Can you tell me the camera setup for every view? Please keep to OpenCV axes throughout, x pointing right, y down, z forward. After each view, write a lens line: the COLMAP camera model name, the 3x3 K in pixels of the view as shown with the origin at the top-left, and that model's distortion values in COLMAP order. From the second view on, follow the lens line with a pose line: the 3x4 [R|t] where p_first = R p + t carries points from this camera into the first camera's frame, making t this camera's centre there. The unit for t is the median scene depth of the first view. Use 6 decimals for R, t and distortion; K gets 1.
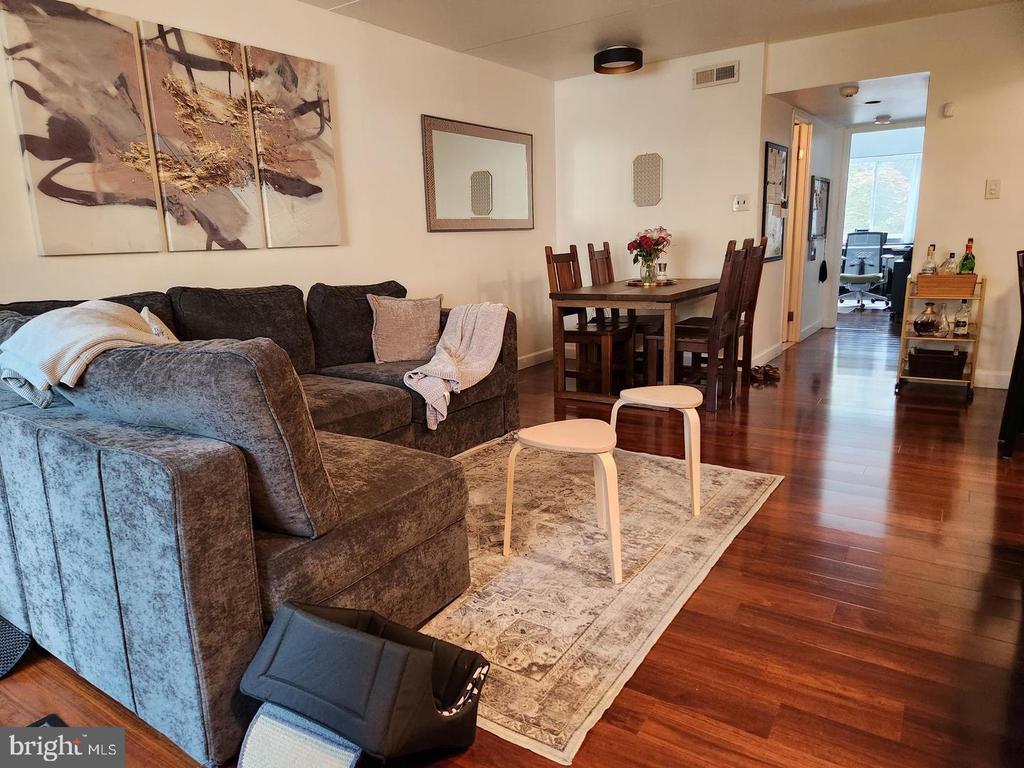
lens RADIAL K [[683.2, 0, 493.2], [0, 683.2, 381.5], [0, 0, 1]] dist [0.079592, -0.069179]
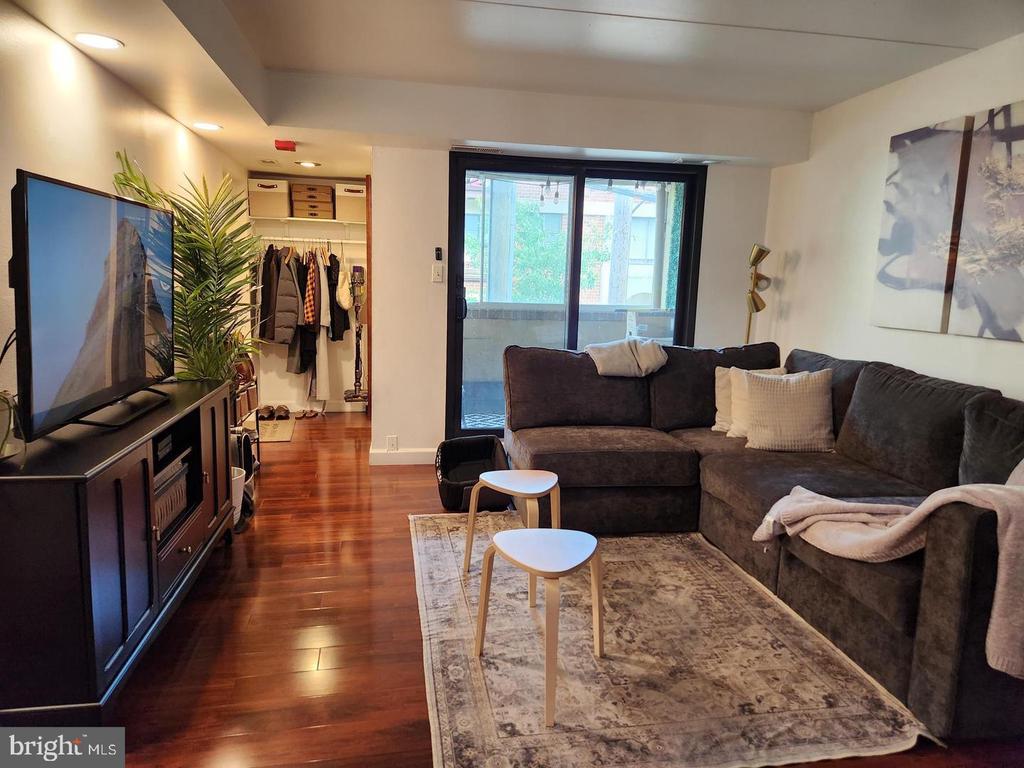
lens RADIAL K [[683.2, 0, 510.9], [0, 683.2, 386.2], [0, 0, 1]] dist [0.079592, -0.069179]
pose [[-0.710304, 0.120776, -0.693456, 0.702927], [-0.152278, 0.935474, 0.318904, -0.345506], [0.687226, 0.332117, -0.646079, 1.254276]]
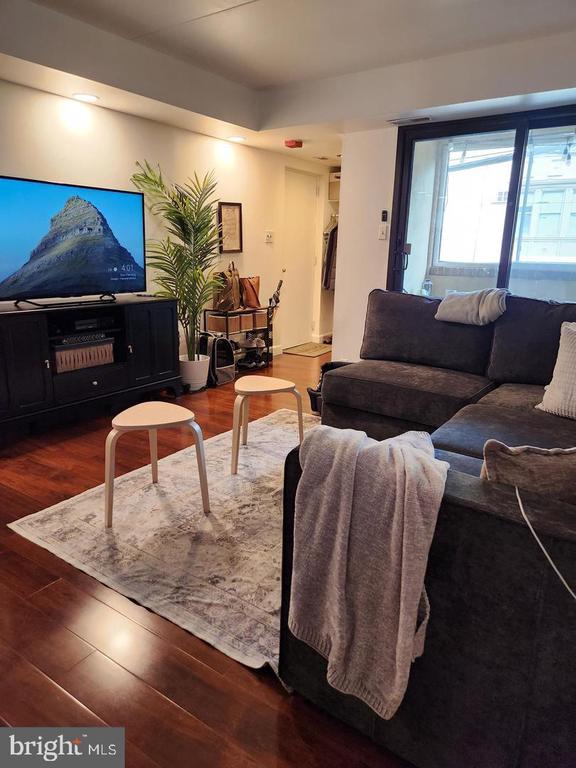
lens RADIAL K [[512.4, 0, 286.4], [0, 512.4, 377.1], [0, 0, 1]] dist [0.079592, -0.069179]
pose [[-0.999938, 0.008391, 0.007384, 0.035215], [0.010784, 0.897989, 0.439886, -0.339785], [-0.002940, 0.439938, -0.898023, 1.504406]]
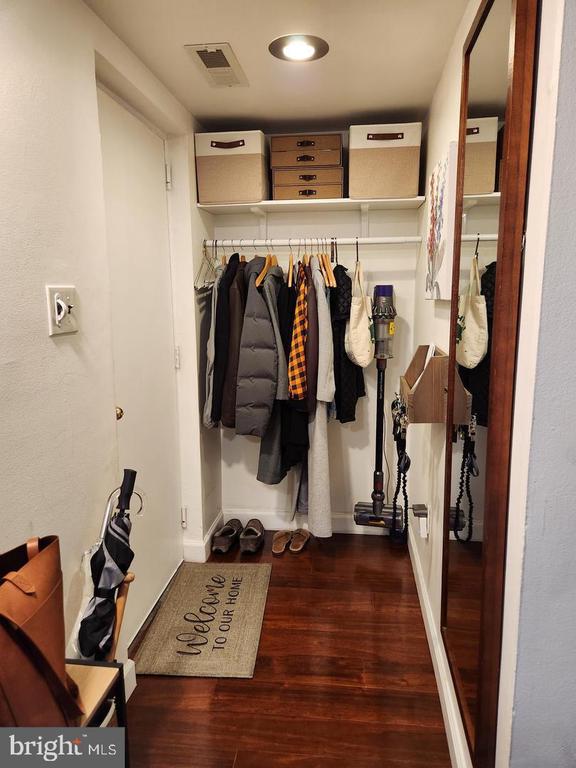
lens RADIAL K [[512.4, 0, 293.4], [0, 512.4, 378.7], [0, 0, 1]] dist [0.079592, -0.069179]
pose [[-0.886634, 0.112195, -0.448656, 0.127543], [-0.061870, 0.932630, 0.355489, -0.120910], [0.458314, 0.342948, -0.819961, 0.243084]]
